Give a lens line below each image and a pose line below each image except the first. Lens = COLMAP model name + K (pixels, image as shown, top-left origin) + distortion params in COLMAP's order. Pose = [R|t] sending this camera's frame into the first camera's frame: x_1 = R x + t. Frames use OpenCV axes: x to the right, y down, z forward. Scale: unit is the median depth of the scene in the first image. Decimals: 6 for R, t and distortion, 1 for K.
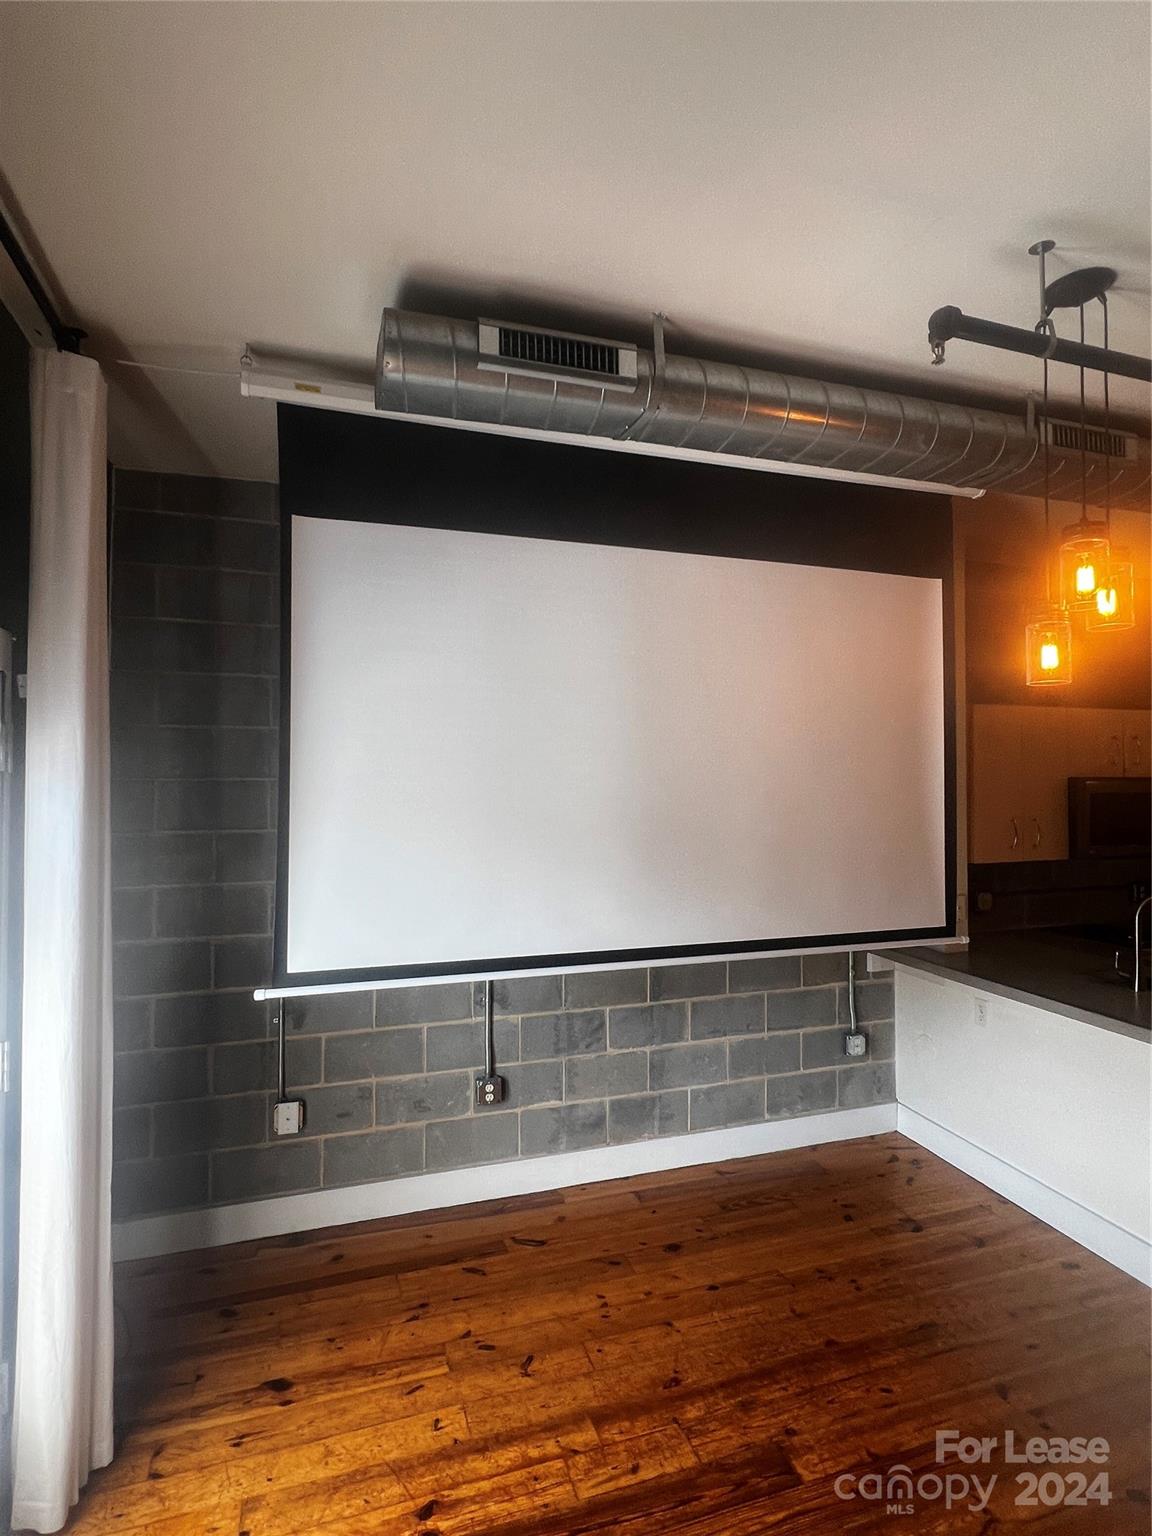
lens RADIAL K [[787.7, 0, 567.9], [0, 787.7, 760.5], [0, 0, 1]] dist [-0.000298, -0.001848]
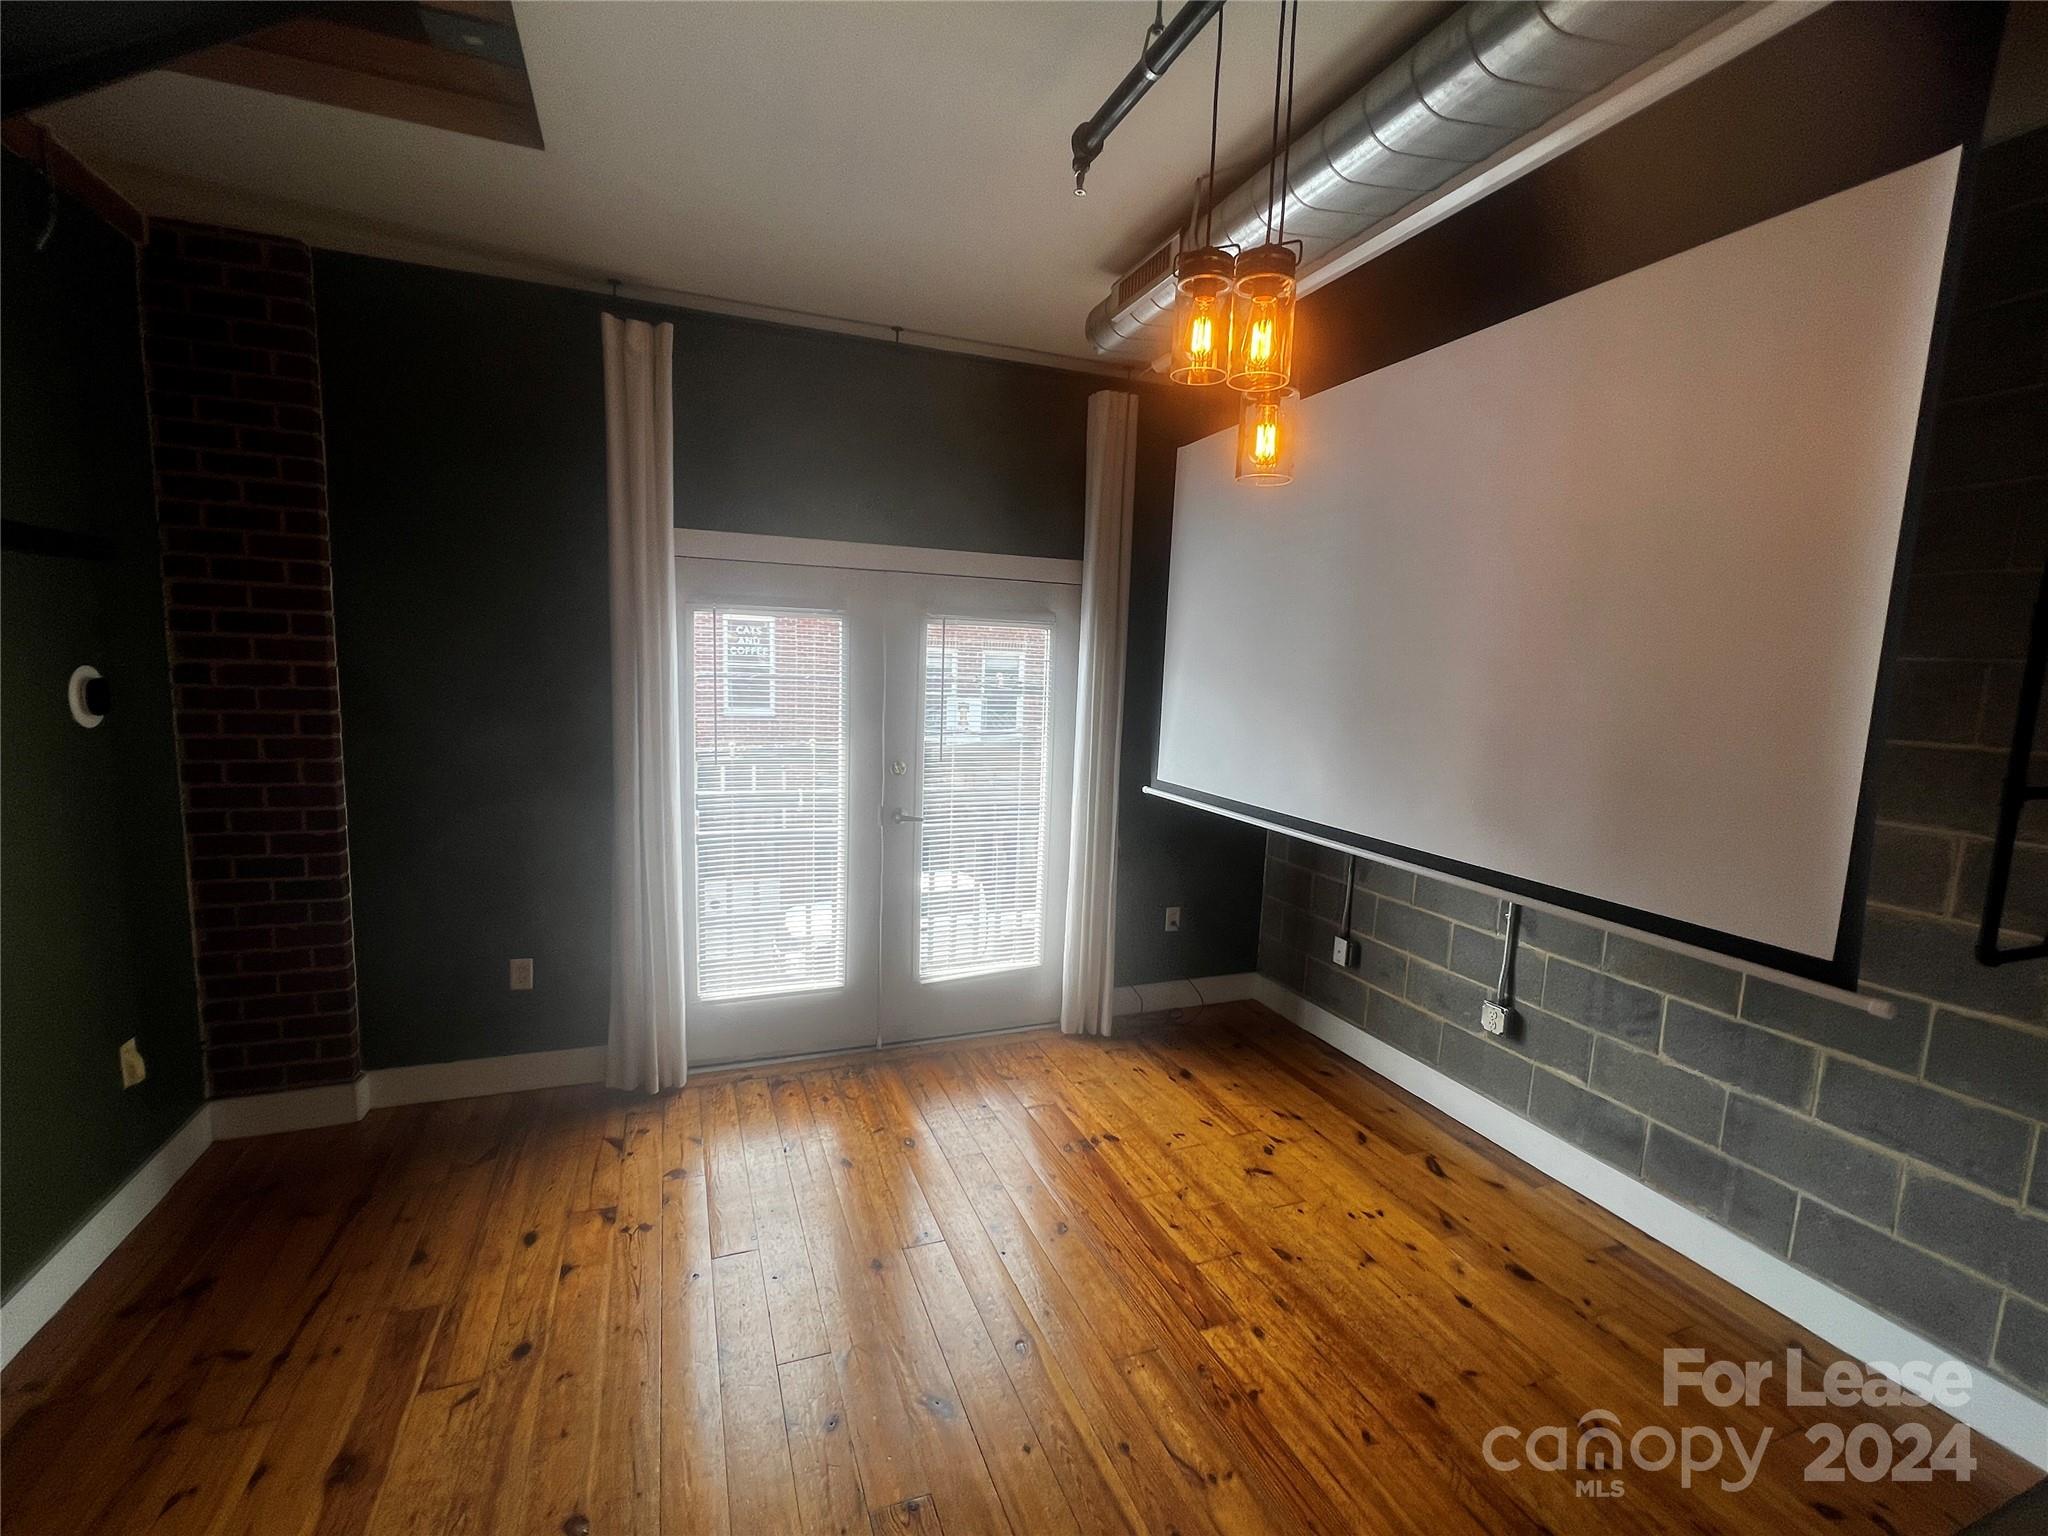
lens RADIAL K [[902.2, 0, 1022.2], [0, 902.2, 772.8], [0, 0, 1]] dist [-0.001023, 0.000424]
pose [[0.059260, 0.126263, -0.990225, 0.847864], [-0.011931, 0.991987, 0.125774, 0.034839], [0.998171, 0.004361, 0.060291, 0.436978]]
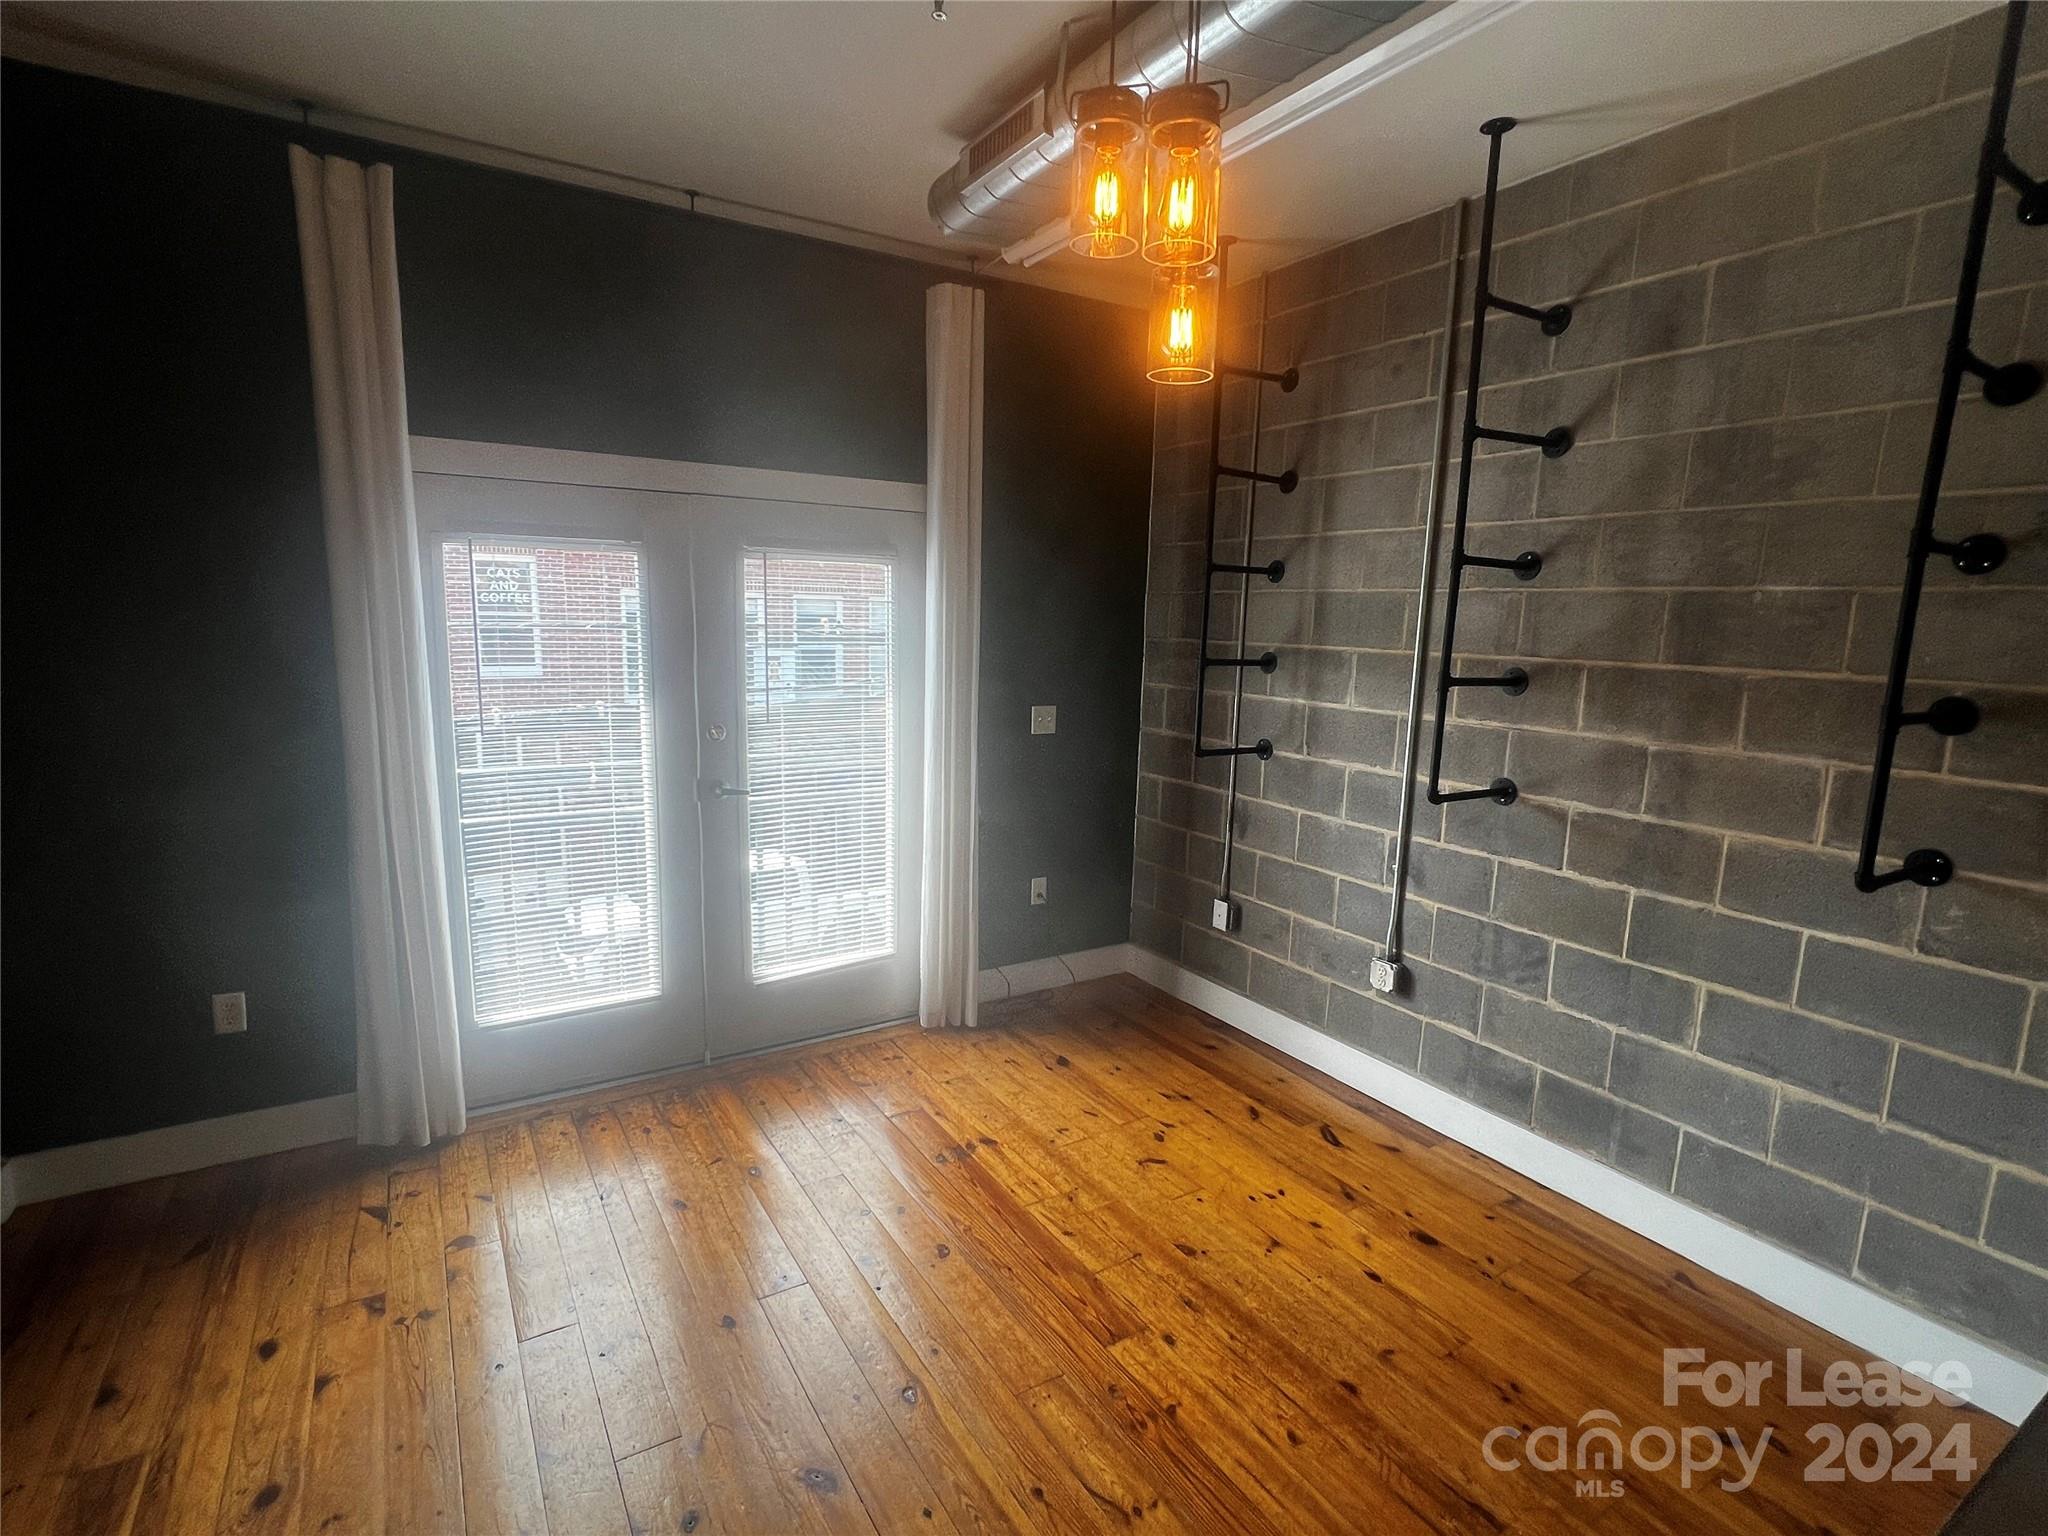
lens RADIAL K [[999.3, 0, 1020.2], [0, 999.3, 775.1], [0, 0, 1]] dist [-0.003653, 0.001565]
pose [[0.237792, 0.163325, -0.957486, 0.802456], [-0.001797, 0.985834, 0.167714, 0.041185], [0.971314, -0.038161, 0.234717, 0.410566]]
